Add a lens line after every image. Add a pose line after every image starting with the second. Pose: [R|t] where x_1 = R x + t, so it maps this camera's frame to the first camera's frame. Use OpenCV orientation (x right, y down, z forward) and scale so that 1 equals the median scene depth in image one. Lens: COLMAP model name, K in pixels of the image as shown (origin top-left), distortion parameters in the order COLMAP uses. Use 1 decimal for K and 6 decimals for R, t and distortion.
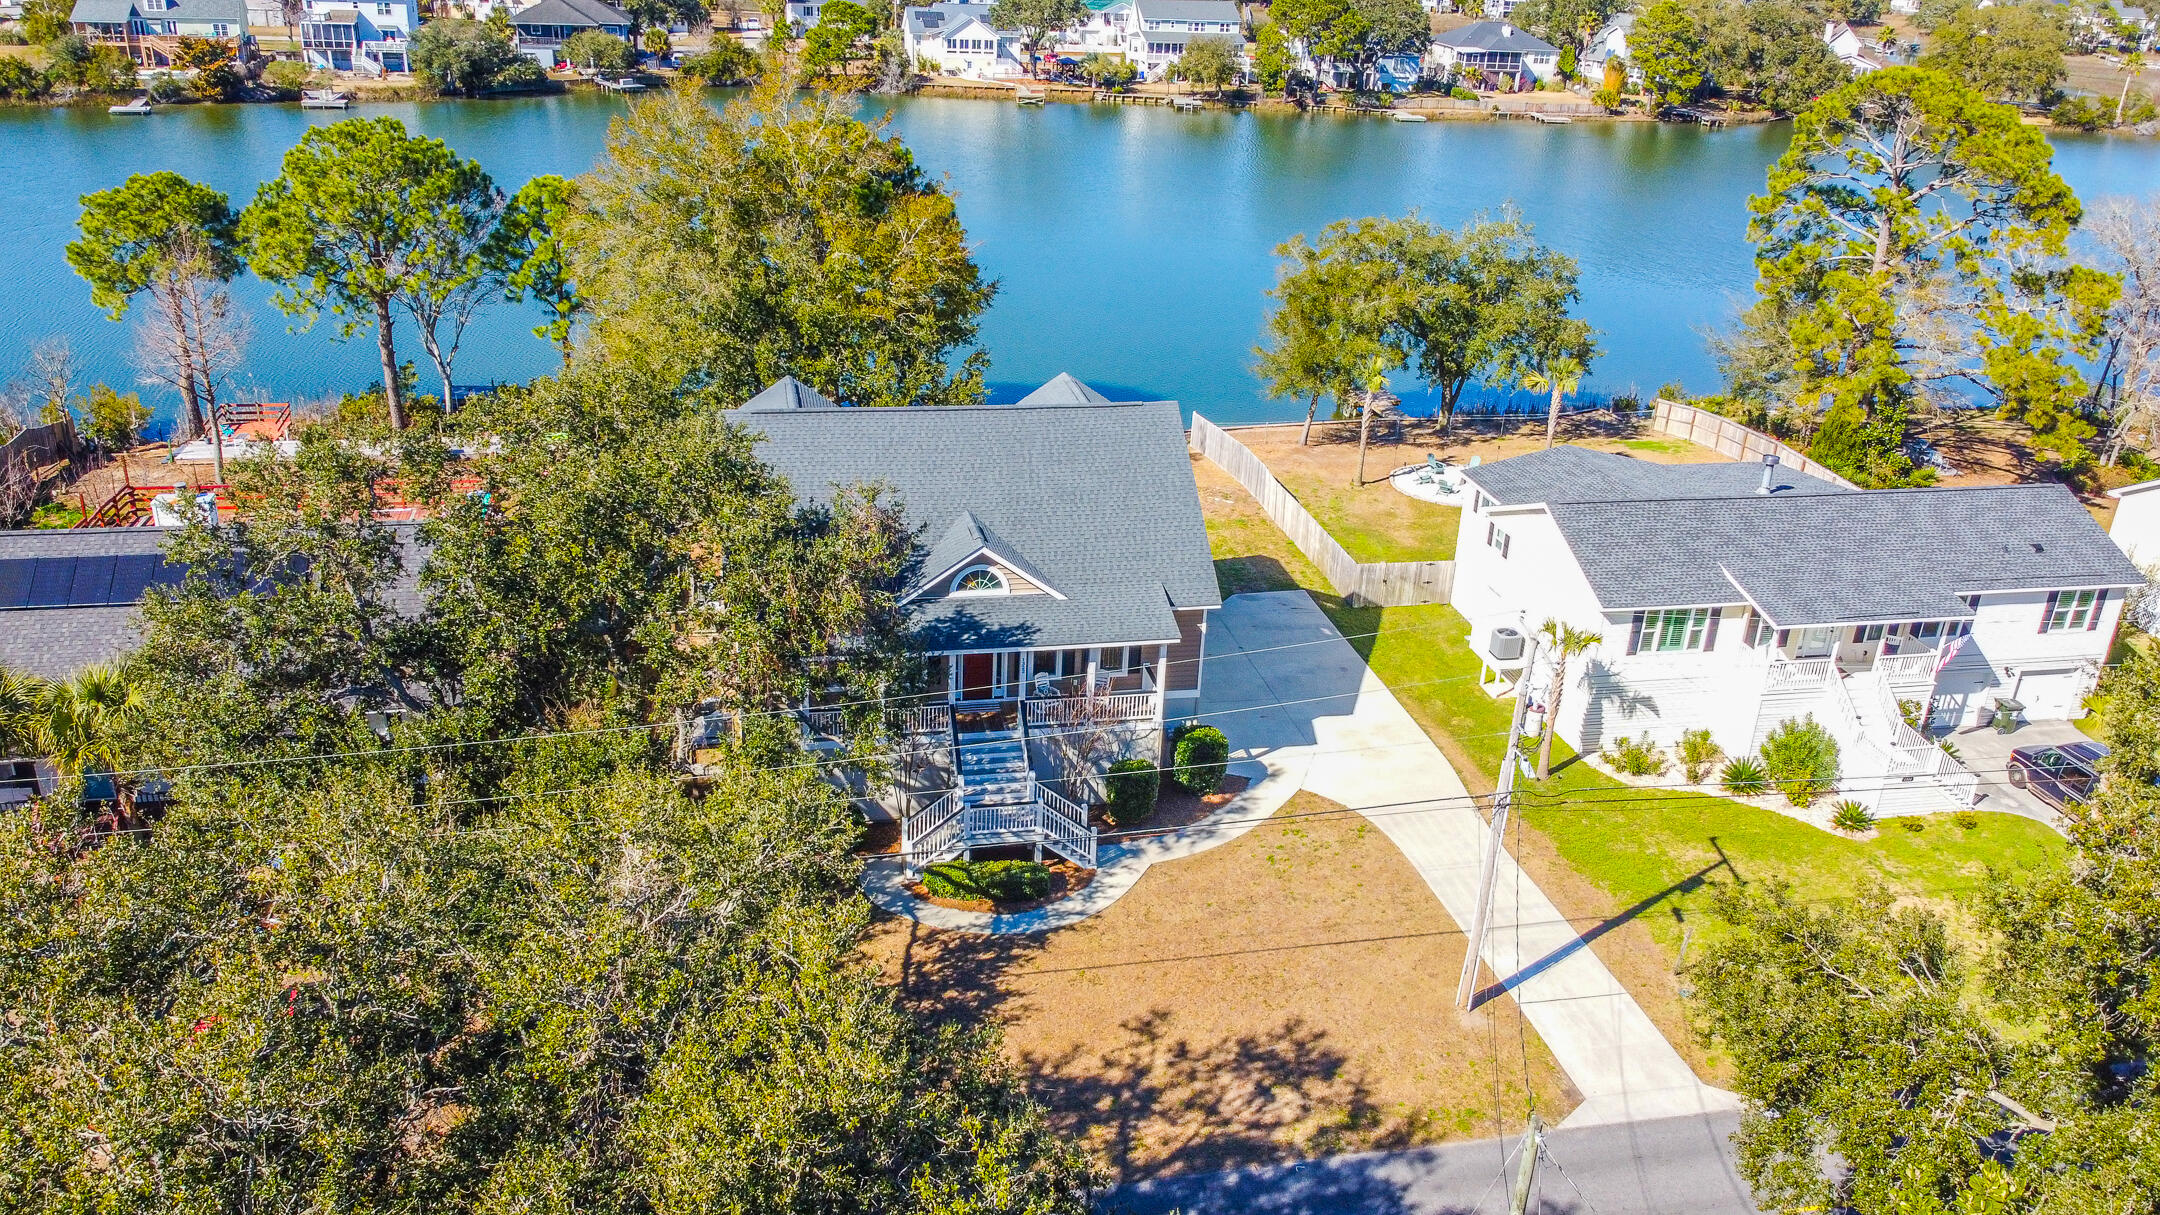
lens RADIAL K [[1646.5, 0, 1080.0], [0, 1646.5, 607.5], [0, 0, 1]] dist [0.001170, -0.004475]
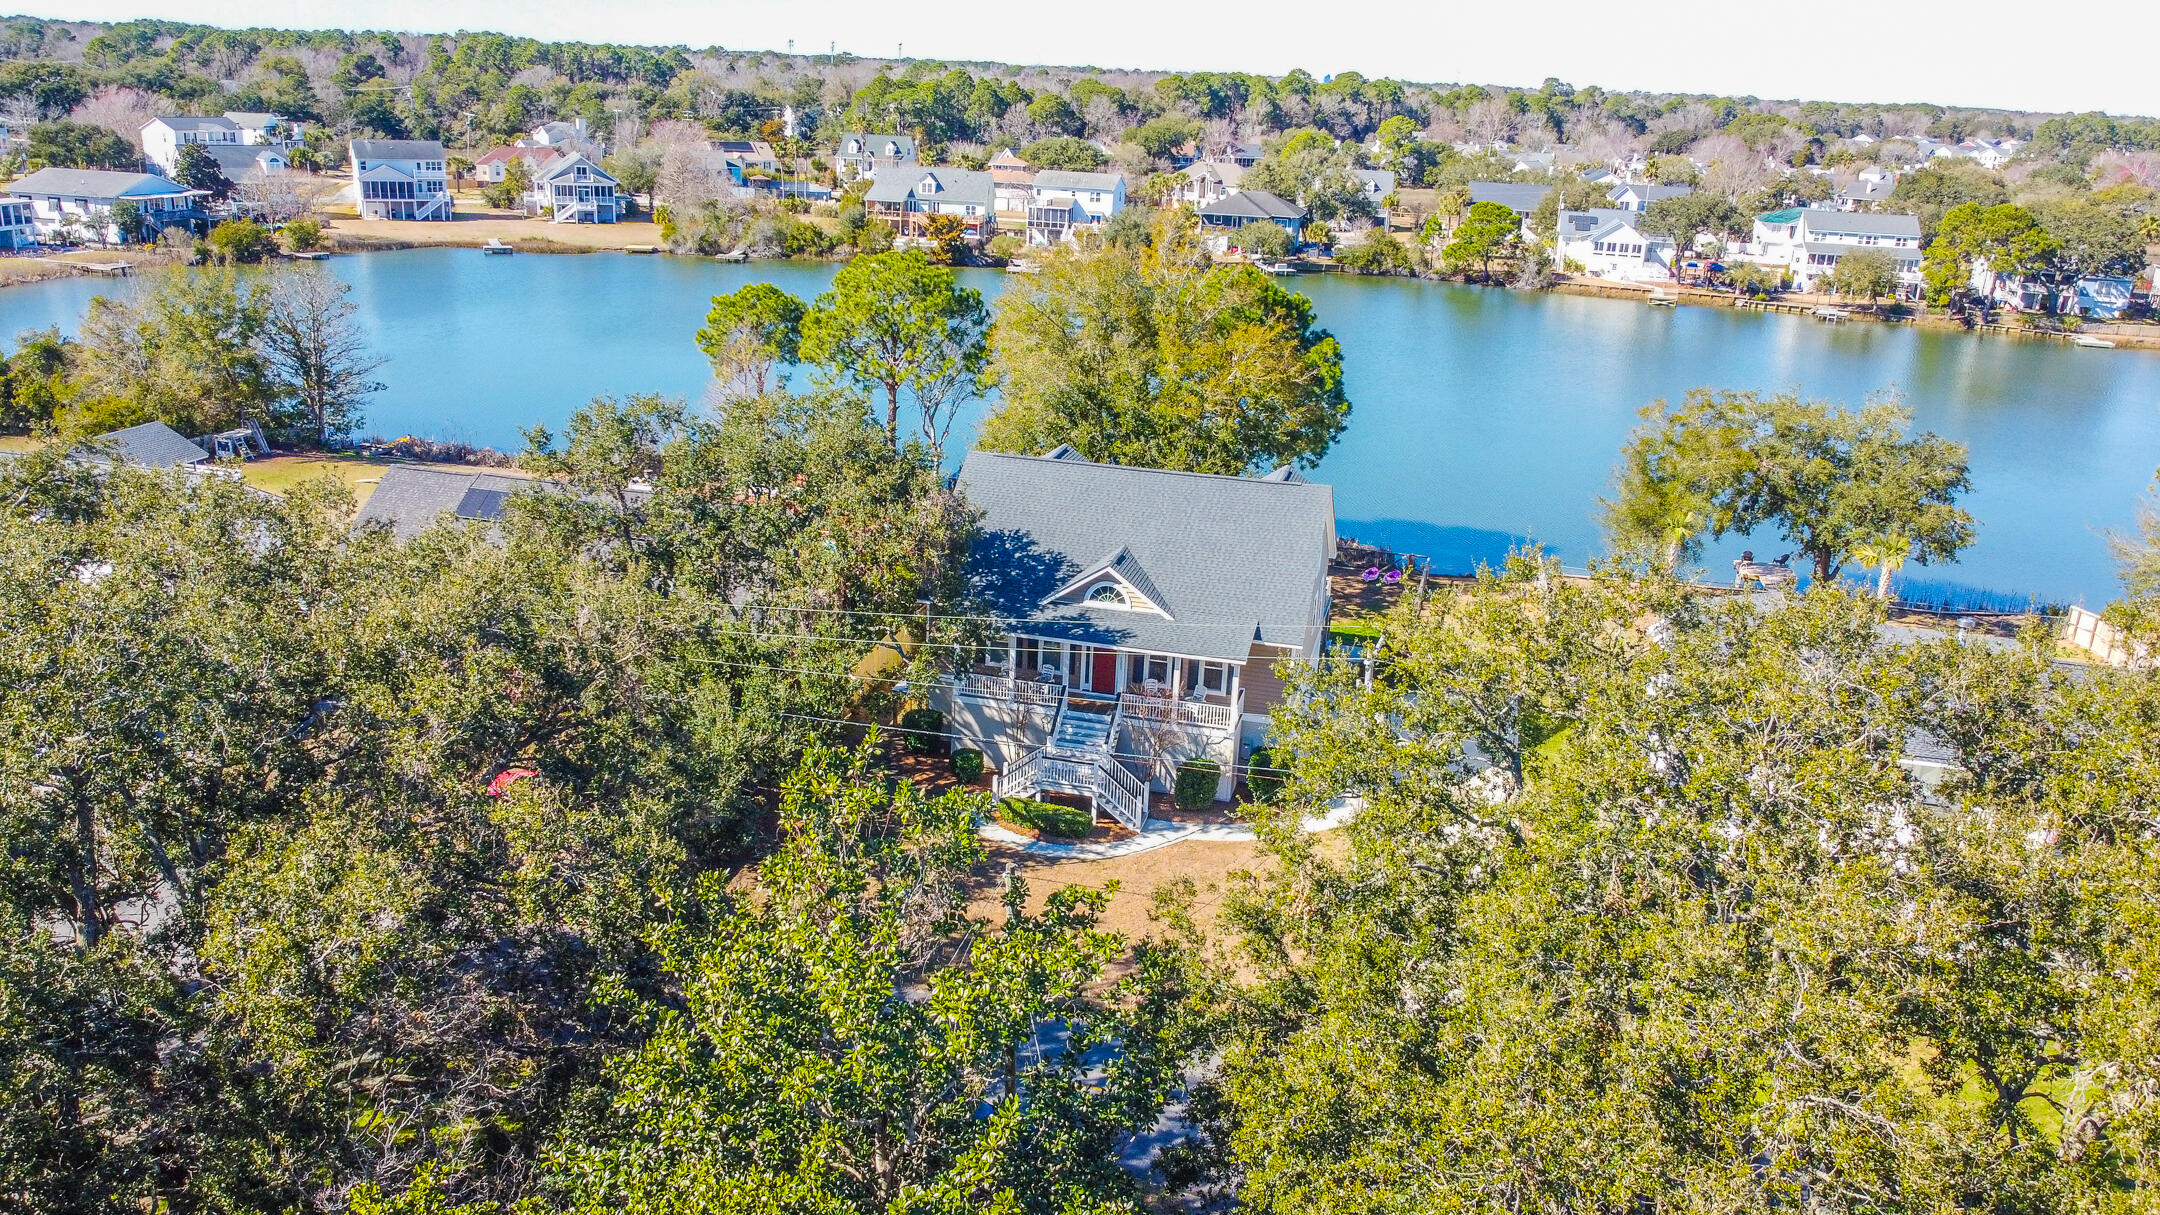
lens RADIAL K [[1646.5, 0, 1080.0], [0, 1646.5, 607.5], [0, 0, 1]] dist [0.001170, -0.004475]
pose [[0.899818, 0.130094, -0.416418, 0.101734], [-0.178648, 0.980684, -0.079654, 0.022206], [0.398011, 0.146066, 0.905677, -0.034048]]
